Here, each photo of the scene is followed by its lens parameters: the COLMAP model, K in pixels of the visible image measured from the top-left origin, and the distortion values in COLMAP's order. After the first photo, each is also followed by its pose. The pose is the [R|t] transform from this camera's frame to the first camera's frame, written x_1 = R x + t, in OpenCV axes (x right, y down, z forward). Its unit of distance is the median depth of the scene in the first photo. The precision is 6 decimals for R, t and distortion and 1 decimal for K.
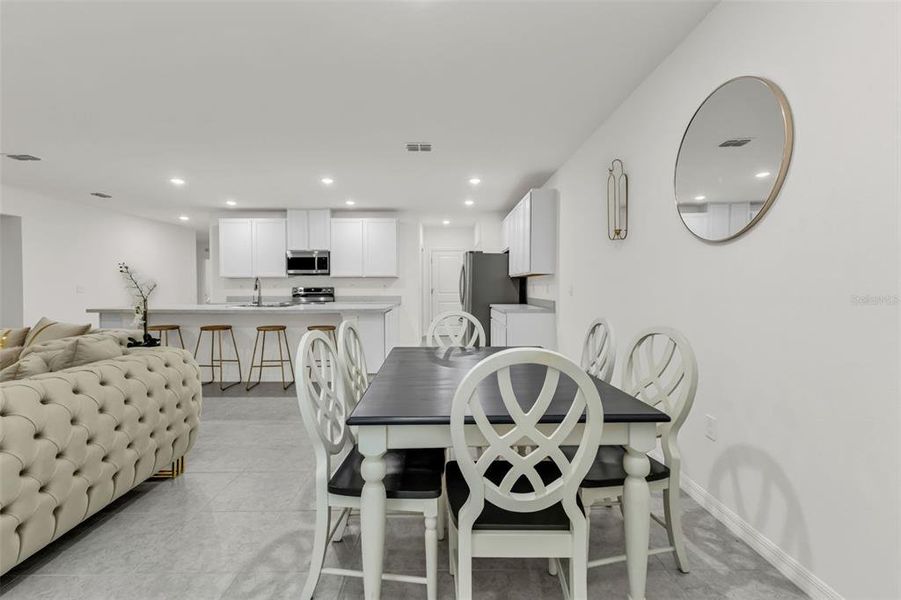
lens RADIAL K [[387.8, 0, 451.4], [0, 387.8, 291.7], [0, 0, 1]] dist [0.003660, 0.000282]
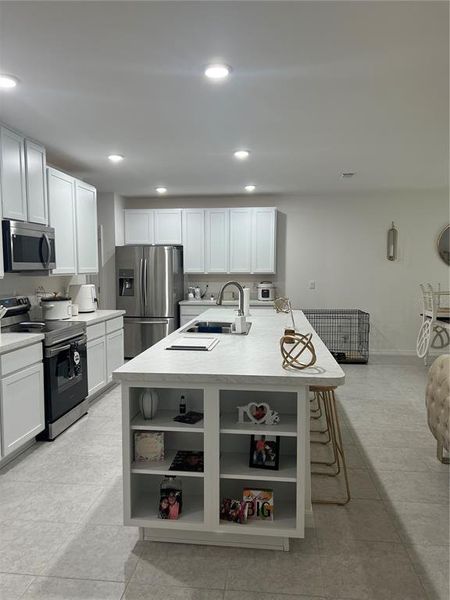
lens RADIAL K [[448.5, 0, 219.6], [0, 448.5, 304.2], [0, 0, 1]] dist [0.071965, -0.092192]
pose [[0.131916, -0.080746, 0.987967, -0.917577], [0.009802, 0.996734, 0.080154, -0.046529], [-0.991212, -0.000889, 0.132277, 0.686225]]
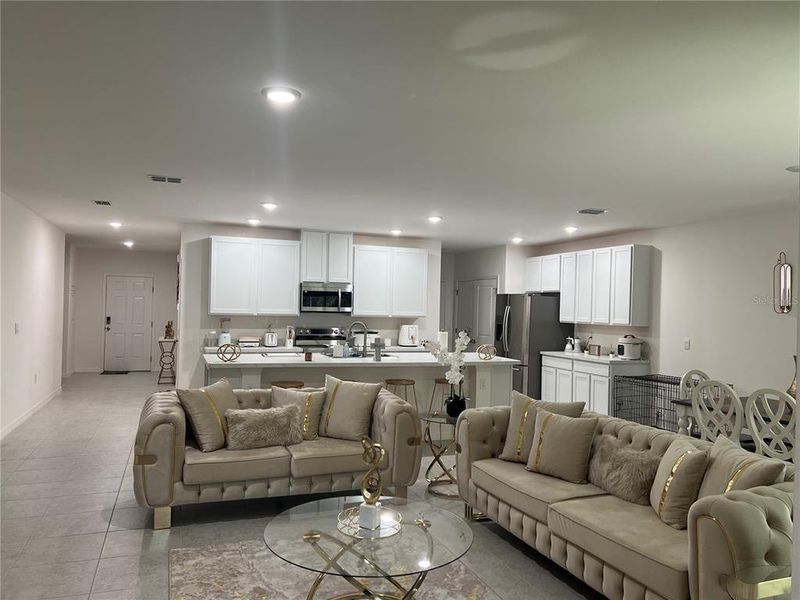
lens RADIAL K [[590.4, 0, 397.8], [0, 590.4, 304.6], [0, 0, 1]] dist [0.077430, -0.087997]
pose [[0.941262, 0.025829, 0.336688, -0.644111], [-0.022086, 0.999644, -0.014942, -0.045899], [-0.336954, 0.006628, 0.941498, -0.206902]]
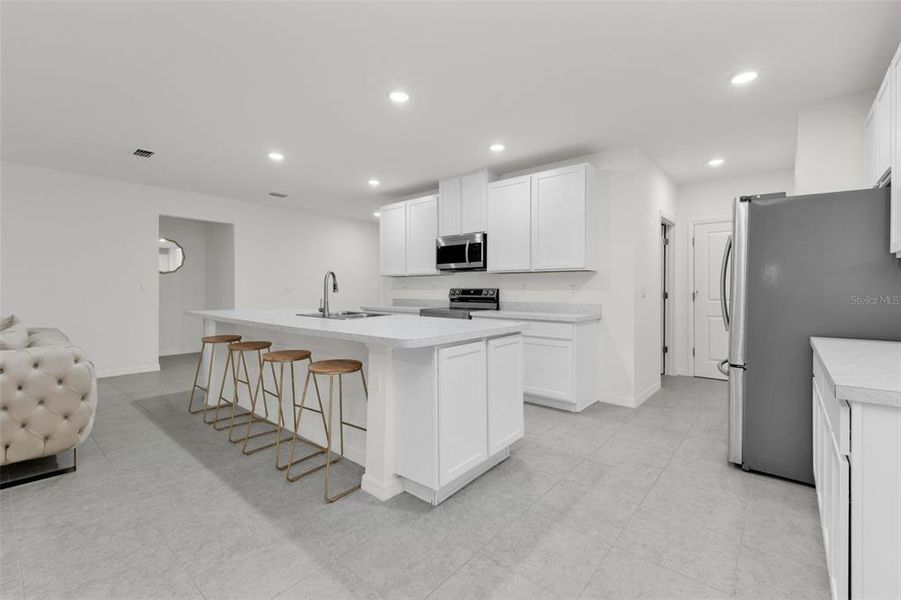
lens RADIAL K [[387.8, 0, 451.4], [0, 387.8, 291.7], [0, 0, 1]] dist [0.003660, 0.000282]
pose [[0.751006, 0.008823, -0.660236, 0.077570], [-0.012590, 0.999920, -0.000958, -0.004584], [0.660175, 0.009032, 0.751058, 0.469365]]
